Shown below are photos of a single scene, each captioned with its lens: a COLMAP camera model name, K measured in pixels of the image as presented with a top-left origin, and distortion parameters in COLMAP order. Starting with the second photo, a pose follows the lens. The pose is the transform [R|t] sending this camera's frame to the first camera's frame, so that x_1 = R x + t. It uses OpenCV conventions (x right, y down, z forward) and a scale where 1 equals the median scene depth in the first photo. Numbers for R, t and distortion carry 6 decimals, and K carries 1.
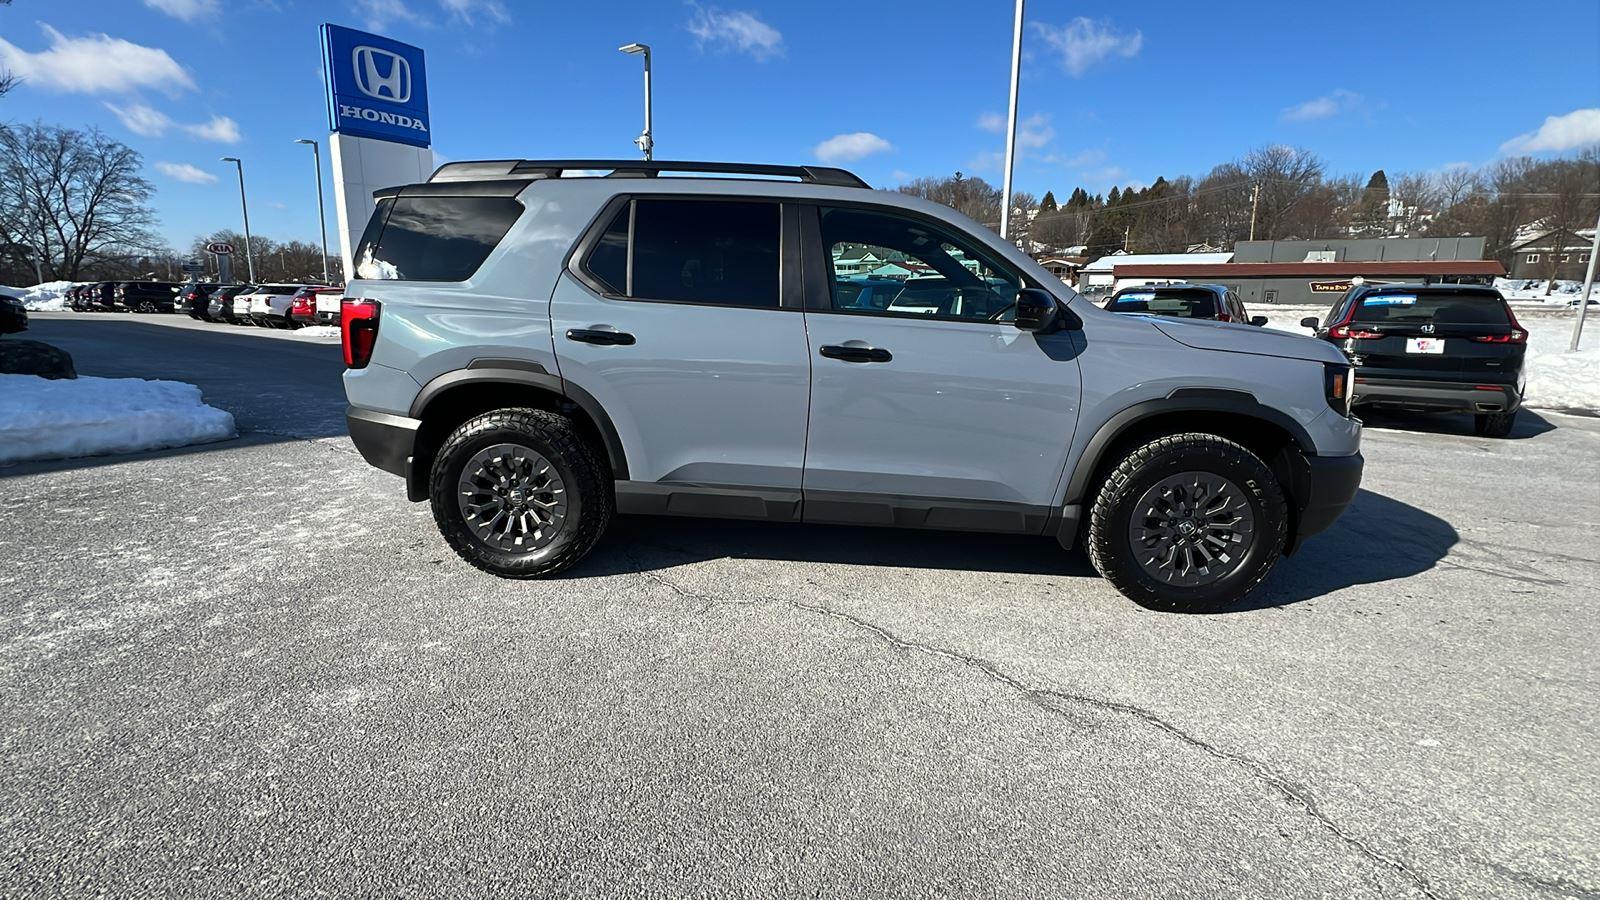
lens RADIAL K [[736.7, 0, 788.2], [0, 736.7, 422.1], [0, 0, 1]] dist [0.000294, -0.001999]
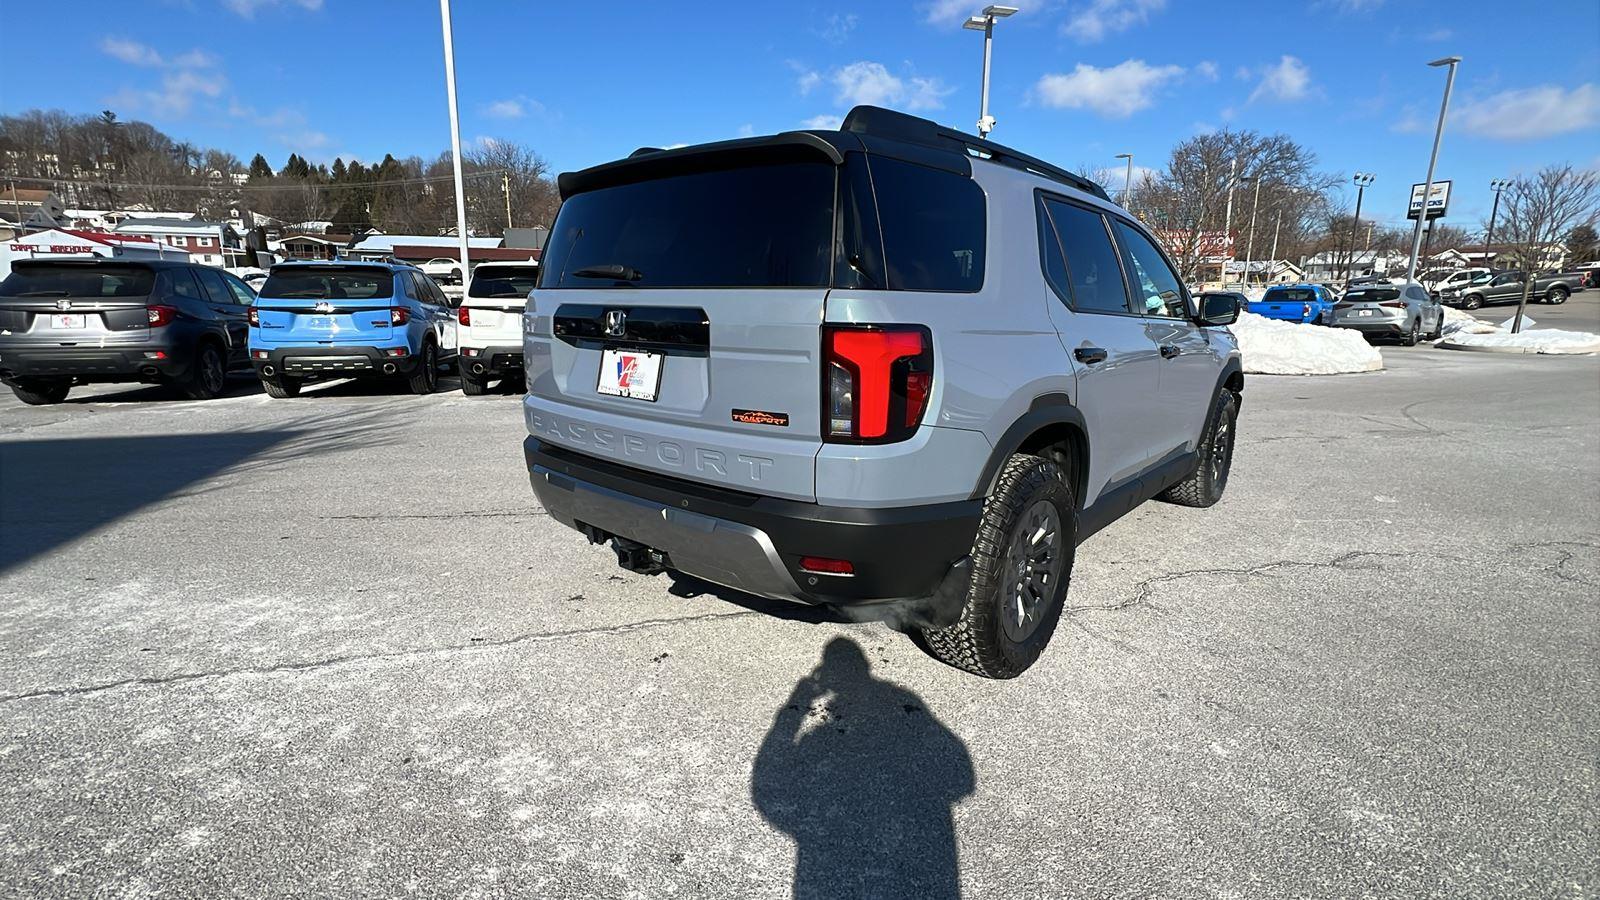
lens RADIAL K [[736.7, 0, 792.1], [0, 736.7, 441.5], [0, 0, 1]] dist [0.000294, -0.001999]
pose [[0.589041, -0.170238, 0.789969, -0.160456], [0.131386, 0.984727, 0.114239, -0.022001], [-0.797351, 0.036499, 0.602411, 0.104484]]
